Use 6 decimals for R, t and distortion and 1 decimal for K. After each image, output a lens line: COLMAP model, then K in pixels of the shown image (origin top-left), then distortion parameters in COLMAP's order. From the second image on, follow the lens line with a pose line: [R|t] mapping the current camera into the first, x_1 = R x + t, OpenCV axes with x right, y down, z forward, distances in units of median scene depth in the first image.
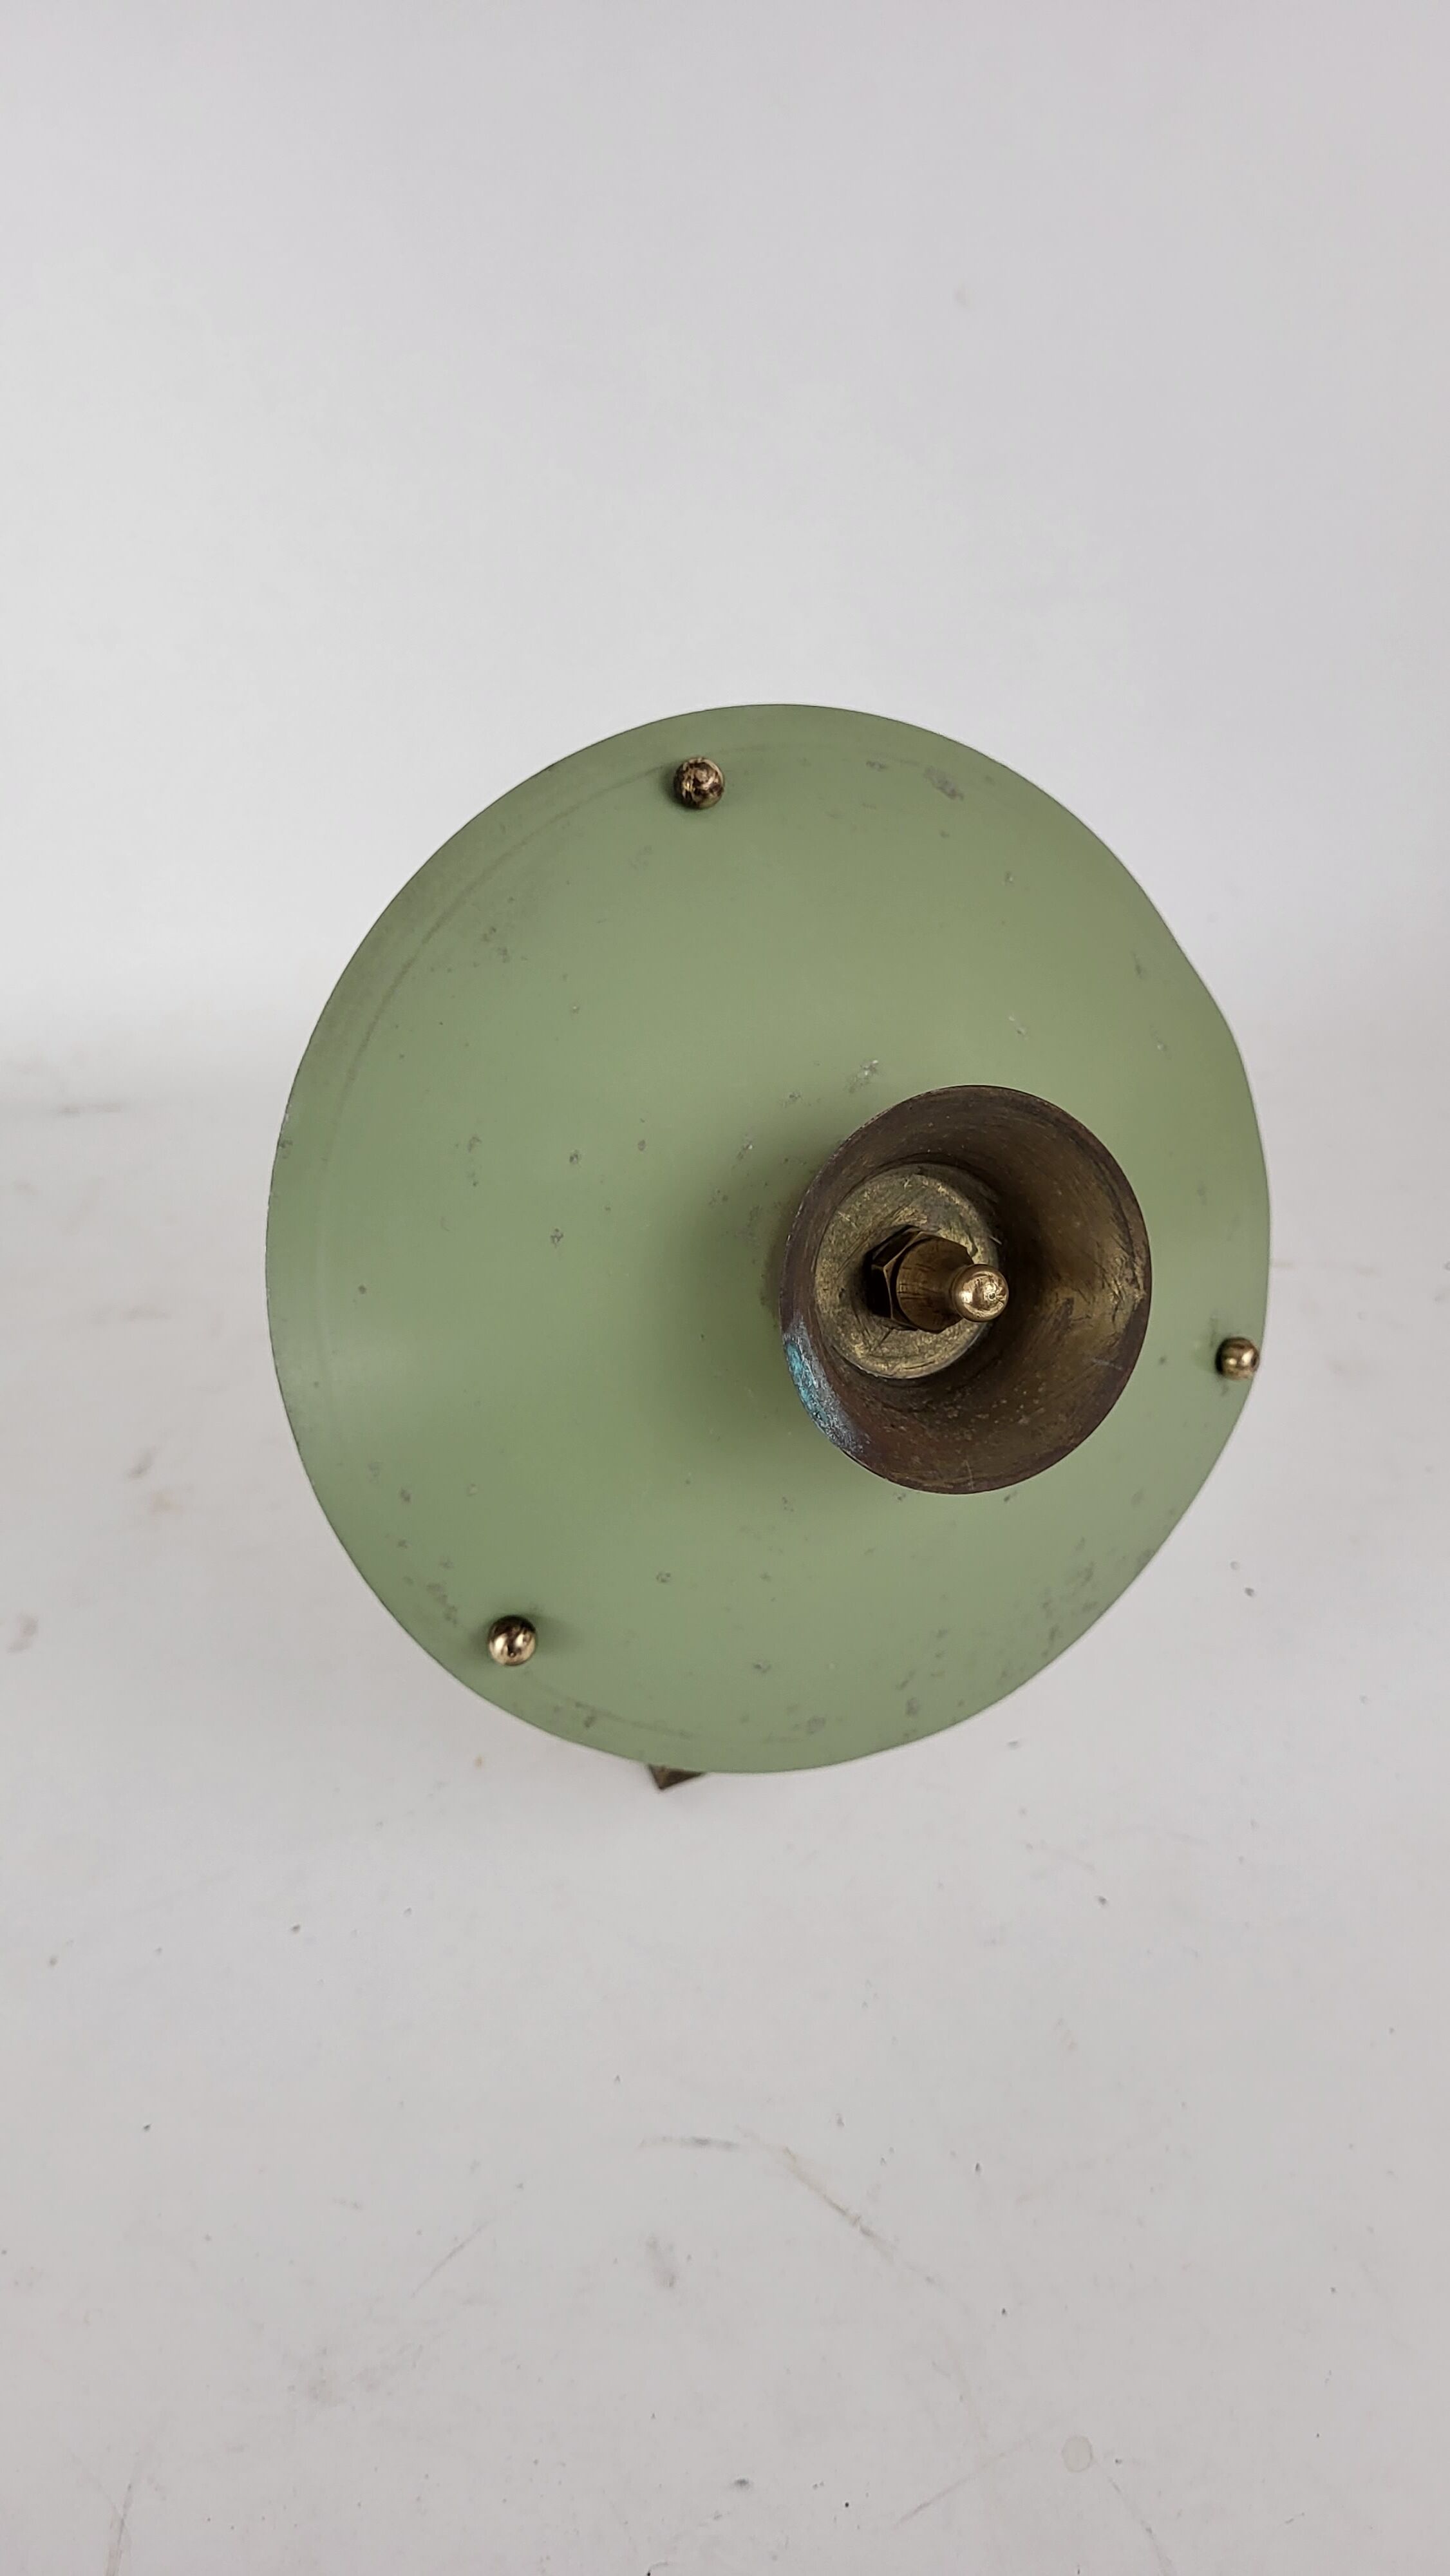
lens RADIAL K [[2032.0, 0, 777.5], [0, 2032.0, 1286.3], [0, 0, 1]] dist [0.021878, -0.006083]
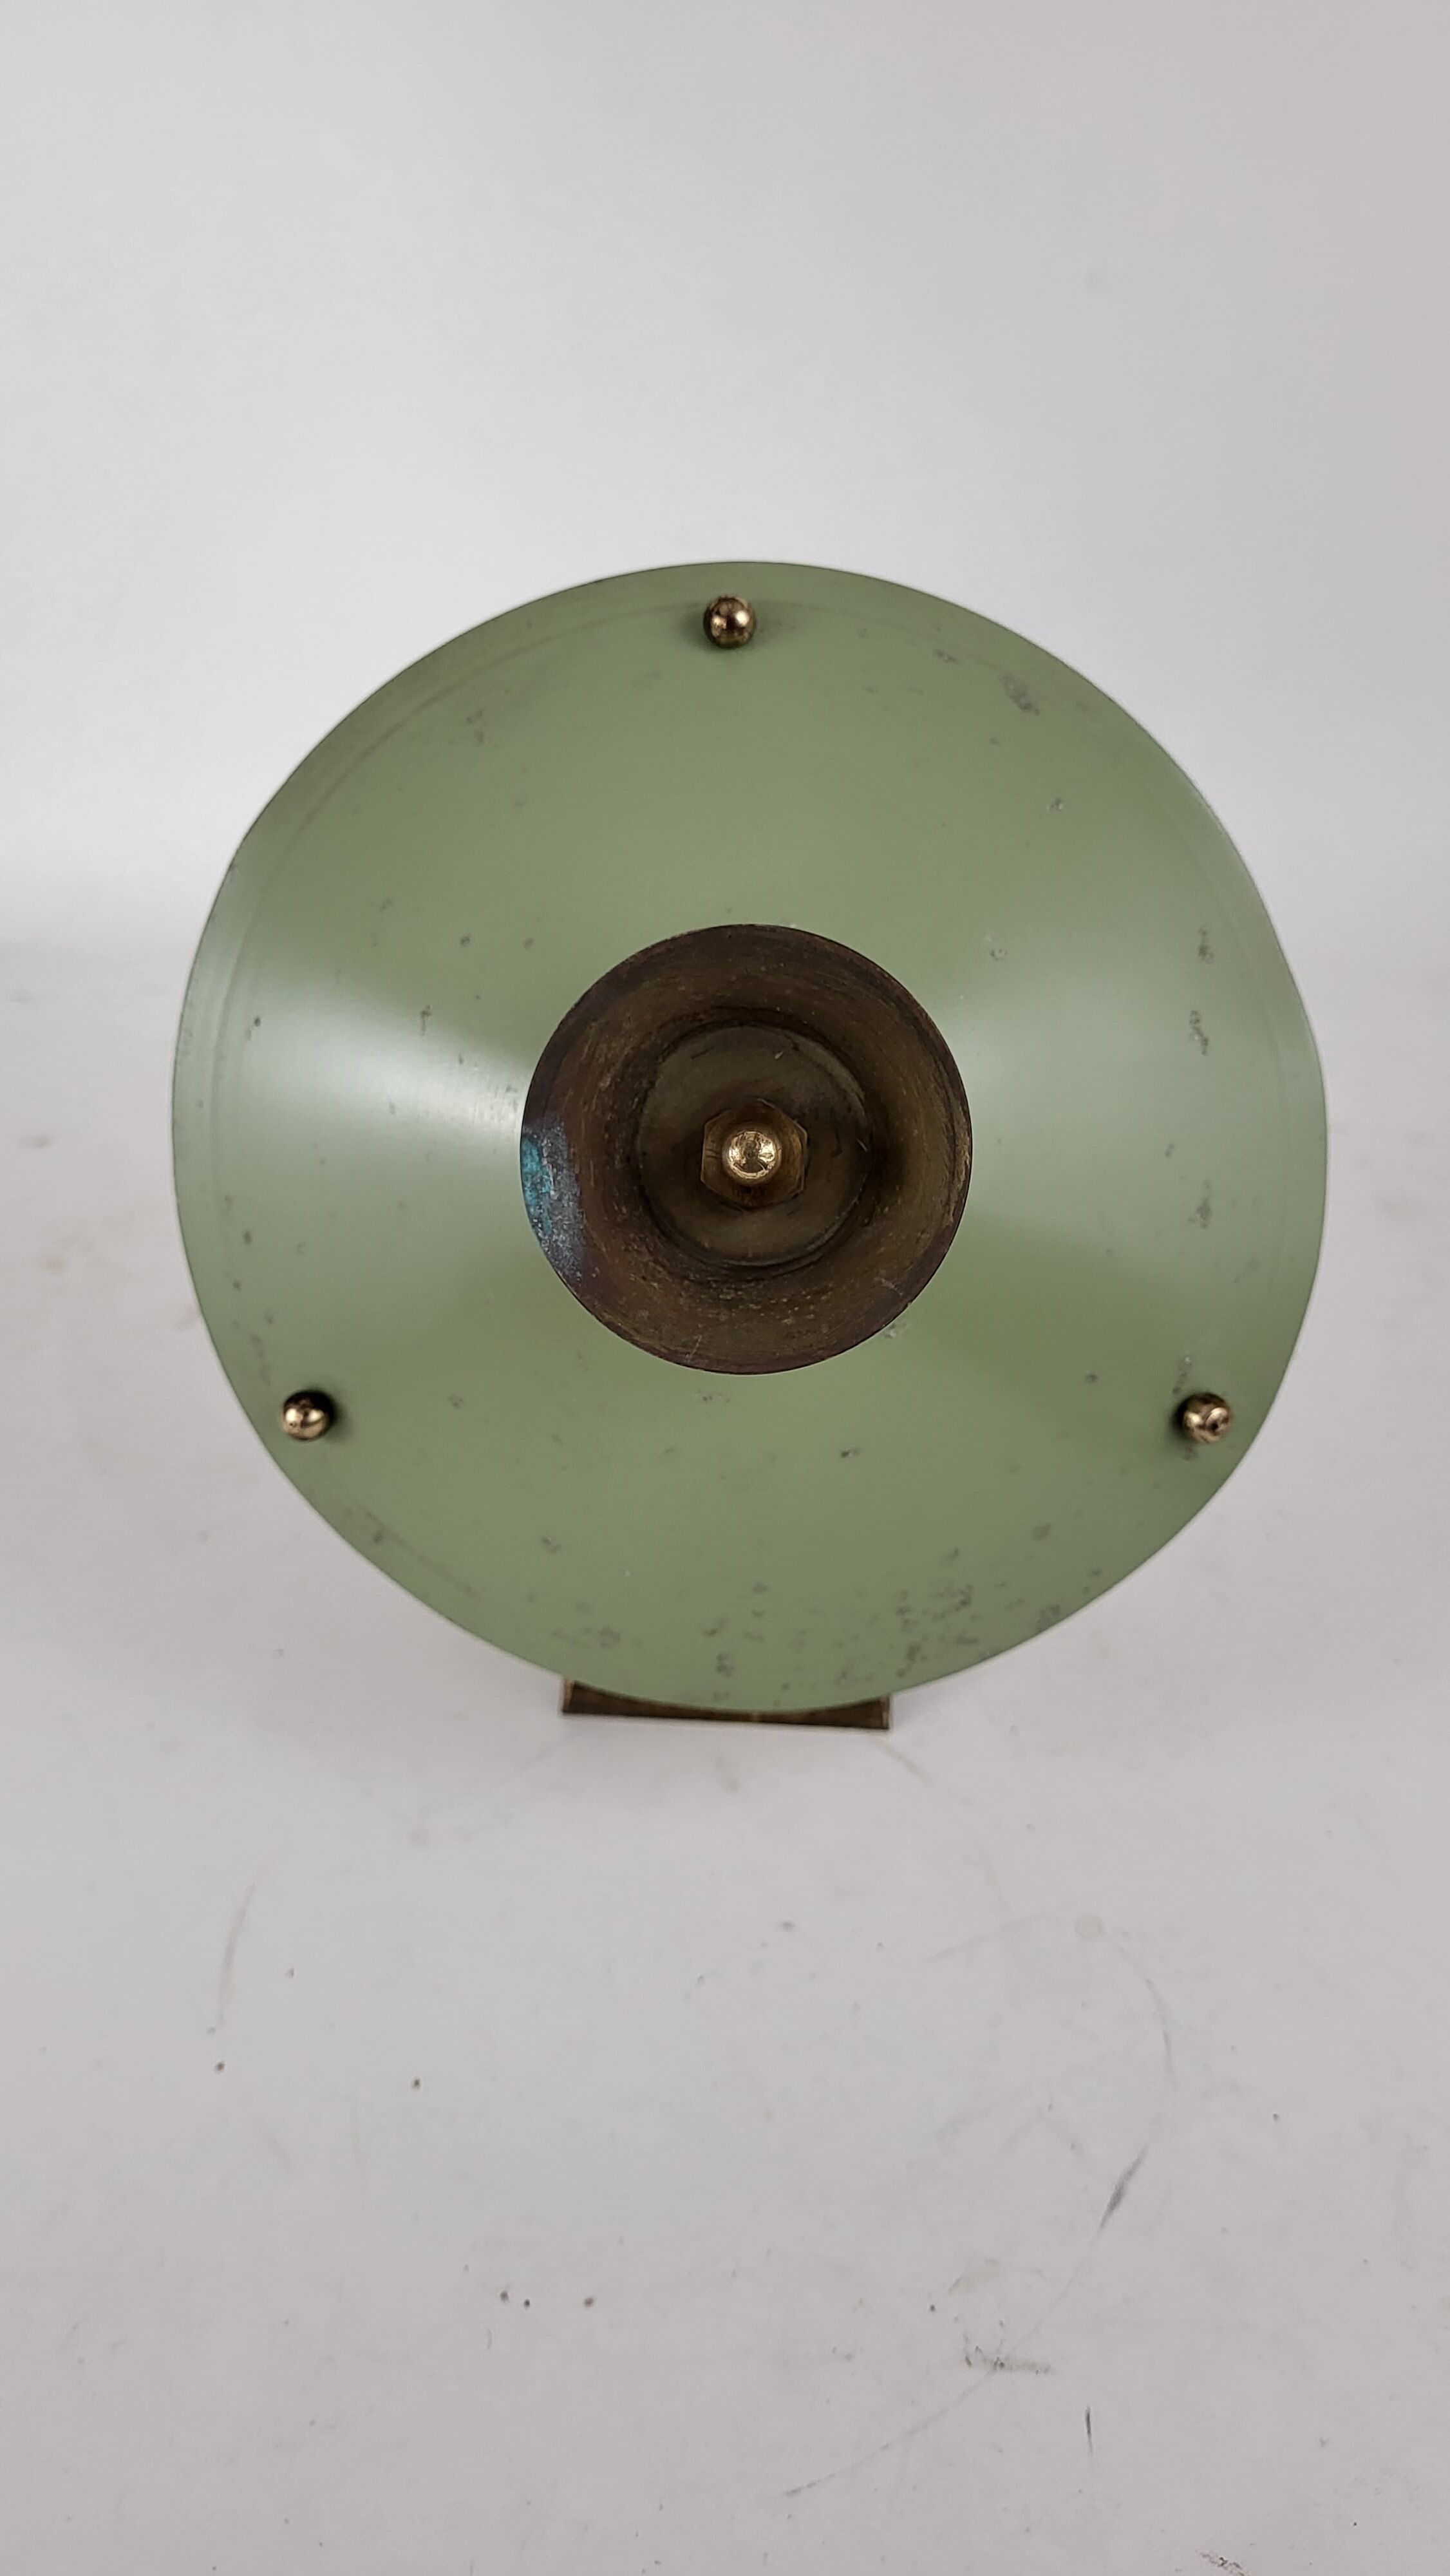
lens RADIAL K [[2032.0, 0, 777.5], [0, 2032.0, 1286.3], [0, 0, 1]] dist [0.021878, -0.006083]
pose [[0.889771, 0.273621, -0.365294, 0.407190], [-0.309355, 0.950023, -0.041907, 0.083692], [0.335571, 0.150293, 0.929948, 0.148591]]
